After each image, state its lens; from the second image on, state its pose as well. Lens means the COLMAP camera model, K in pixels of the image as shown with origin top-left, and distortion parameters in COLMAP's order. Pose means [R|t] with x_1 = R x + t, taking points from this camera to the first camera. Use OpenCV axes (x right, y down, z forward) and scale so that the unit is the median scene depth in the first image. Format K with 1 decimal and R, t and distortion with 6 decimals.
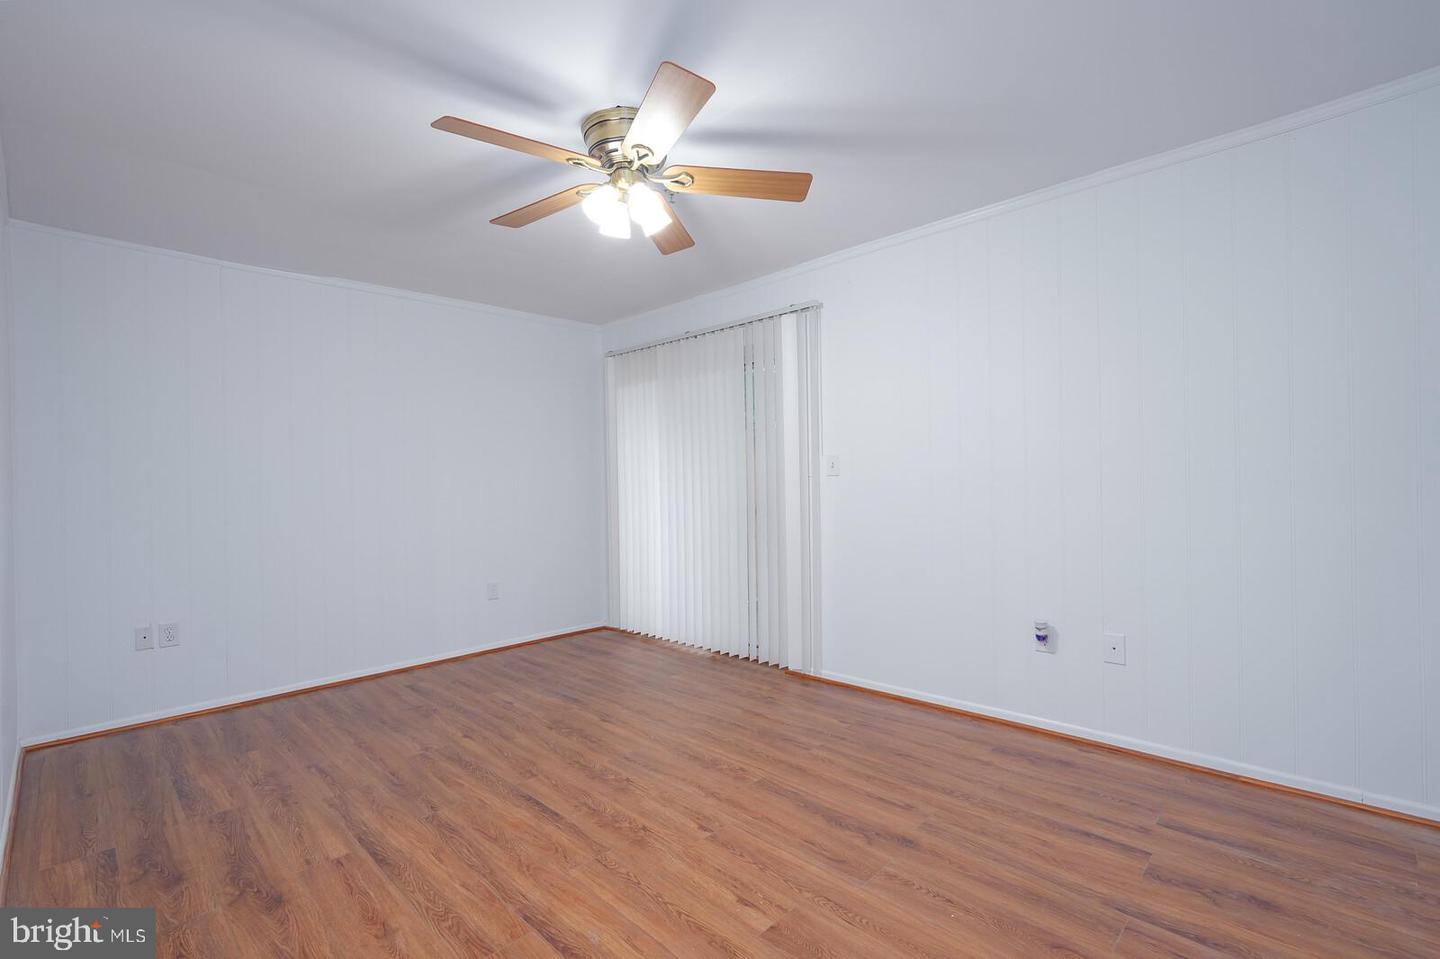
lens RADIAL K [[638.7, 0, 716.5], [0, 638.7, 479.6], [0, 0, 1]] dist [-0.004216, 0.001240]
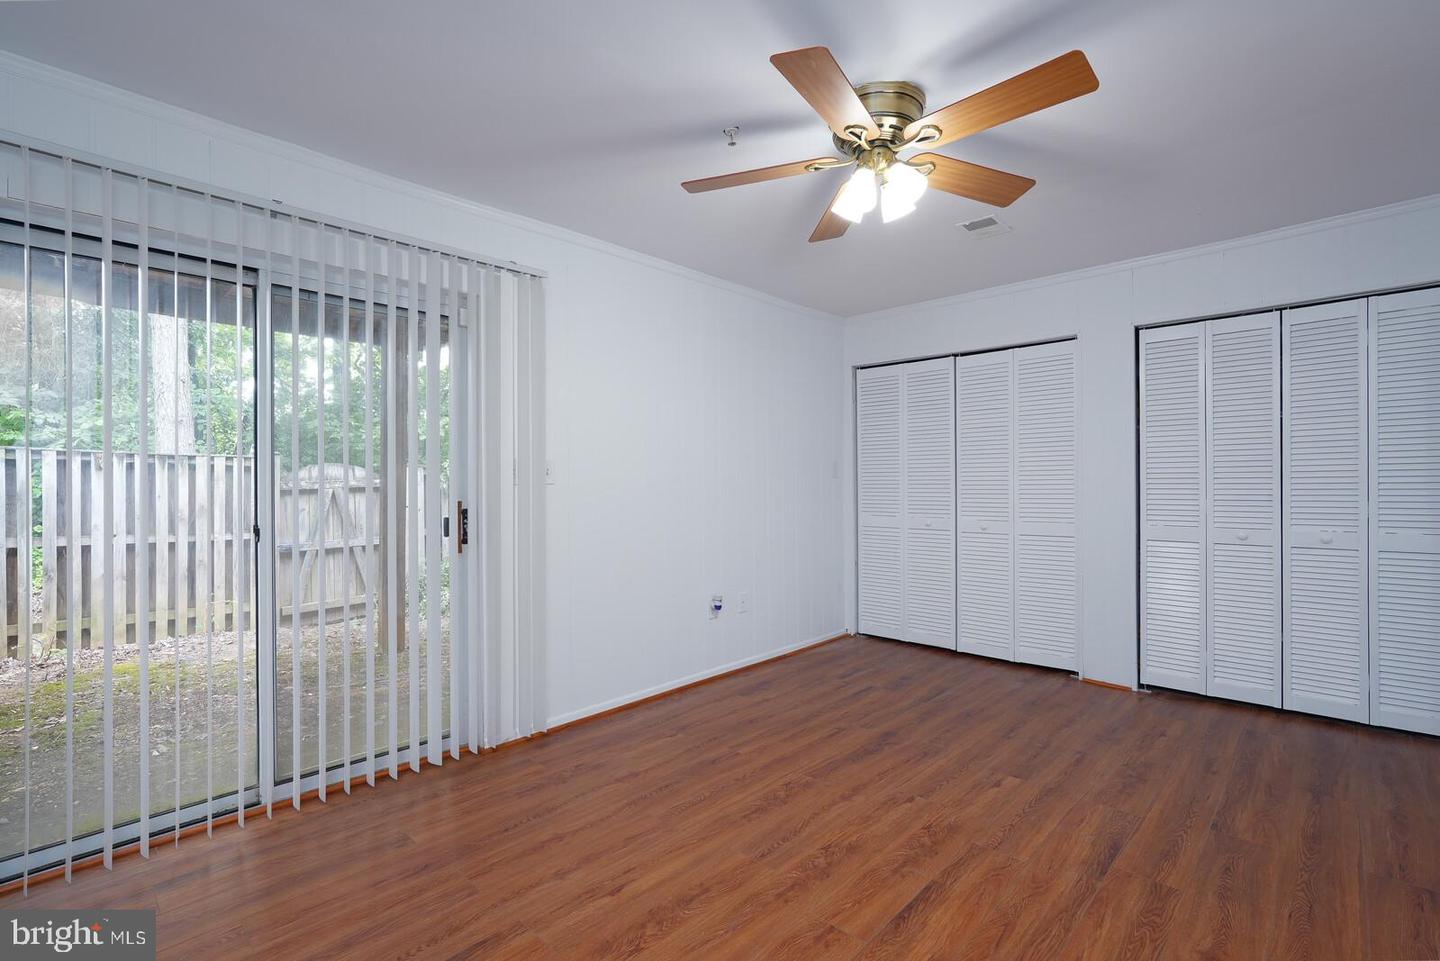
lens RADIAL K [[638.7, 0, 716.5], [0, 638.7, 485.3], [0, 0, 1]] dist [-0.004216, 0.001240]
pose [[-0.002206, 0.025285, 0.999678, -1.033068], [0.003270, 0.999675, -0.025278, 0.024887], [-0.999992, 0.003213, -0.002288, 1.211958]]
